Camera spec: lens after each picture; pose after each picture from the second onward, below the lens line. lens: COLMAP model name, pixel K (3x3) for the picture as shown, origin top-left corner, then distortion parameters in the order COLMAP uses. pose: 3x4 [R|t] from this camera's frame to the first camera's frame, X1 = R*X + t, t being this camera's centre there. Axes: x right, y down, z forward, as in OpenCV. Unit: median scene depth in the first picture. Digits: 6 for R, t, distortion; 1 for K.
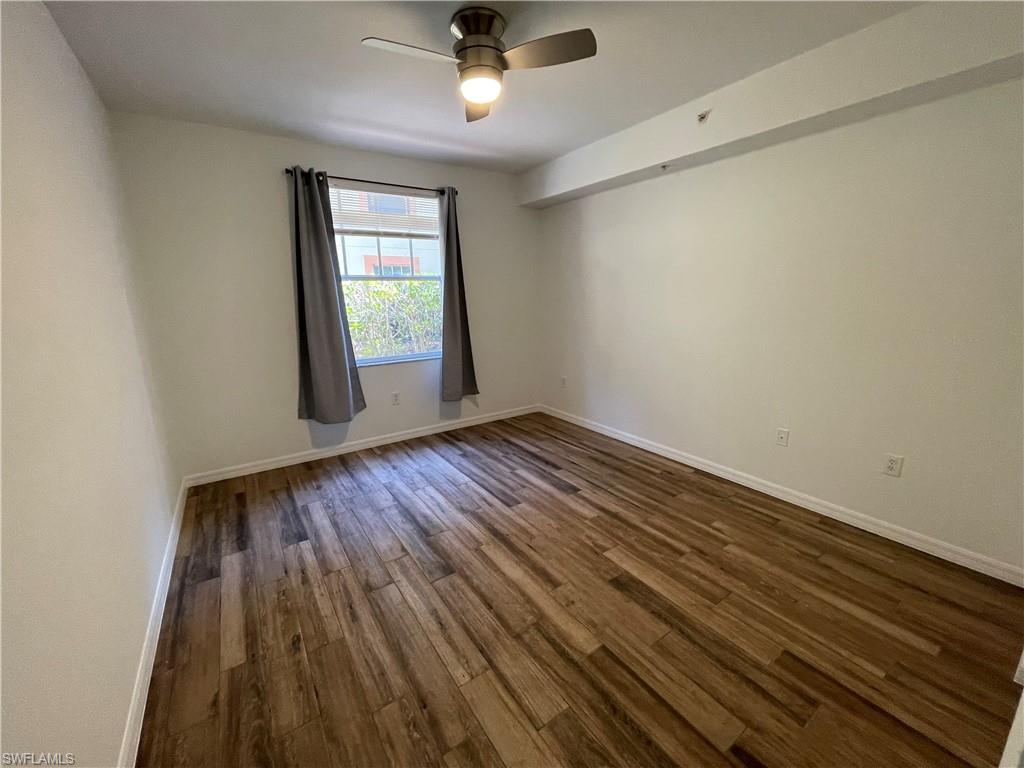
lens RADIAL K [[412.7, 0, 508.5], [0, 412.7, 386.4], [0, 0, 1]] dist [-0.002782, 0.000563]
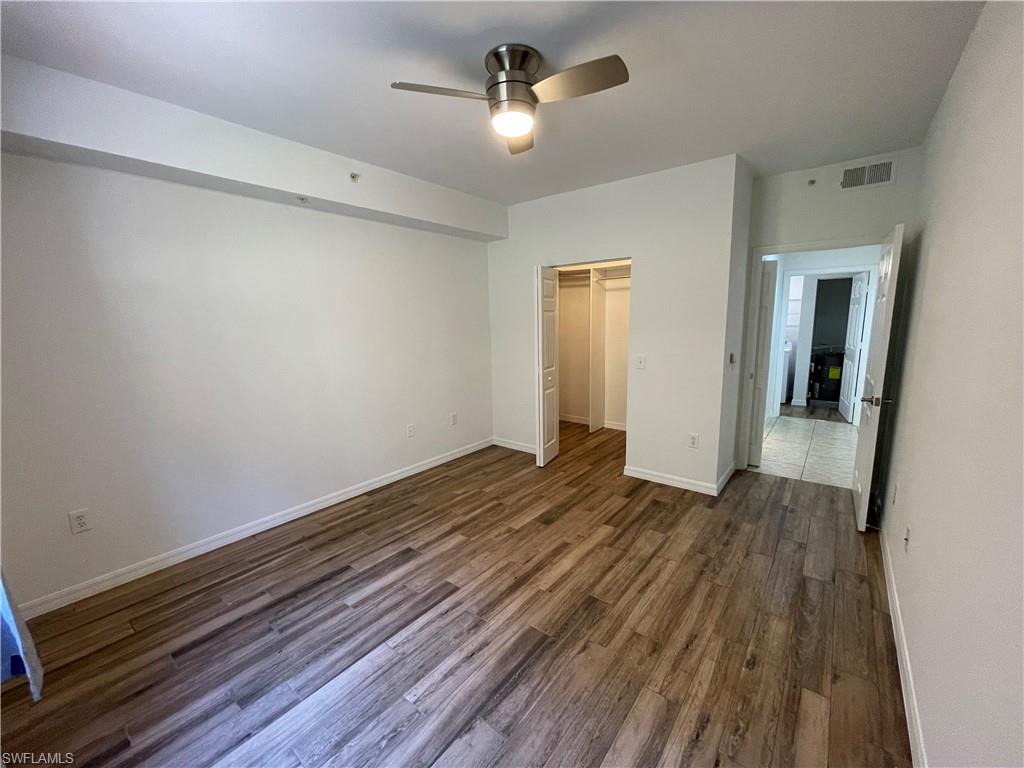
lens RADIAL K [[412.7, 0, 508.5], [0, 412.7, 386.4], [0, 0, 1]] dist [-0.002782, 0.000563]
pose [[-0.290449, -0.137066, 0.947023, -0.786360], [0.240962, 0.947318, 0.211011, -0.248619], [-0.926054, 0.289485, -0.242120, 1.043107]]
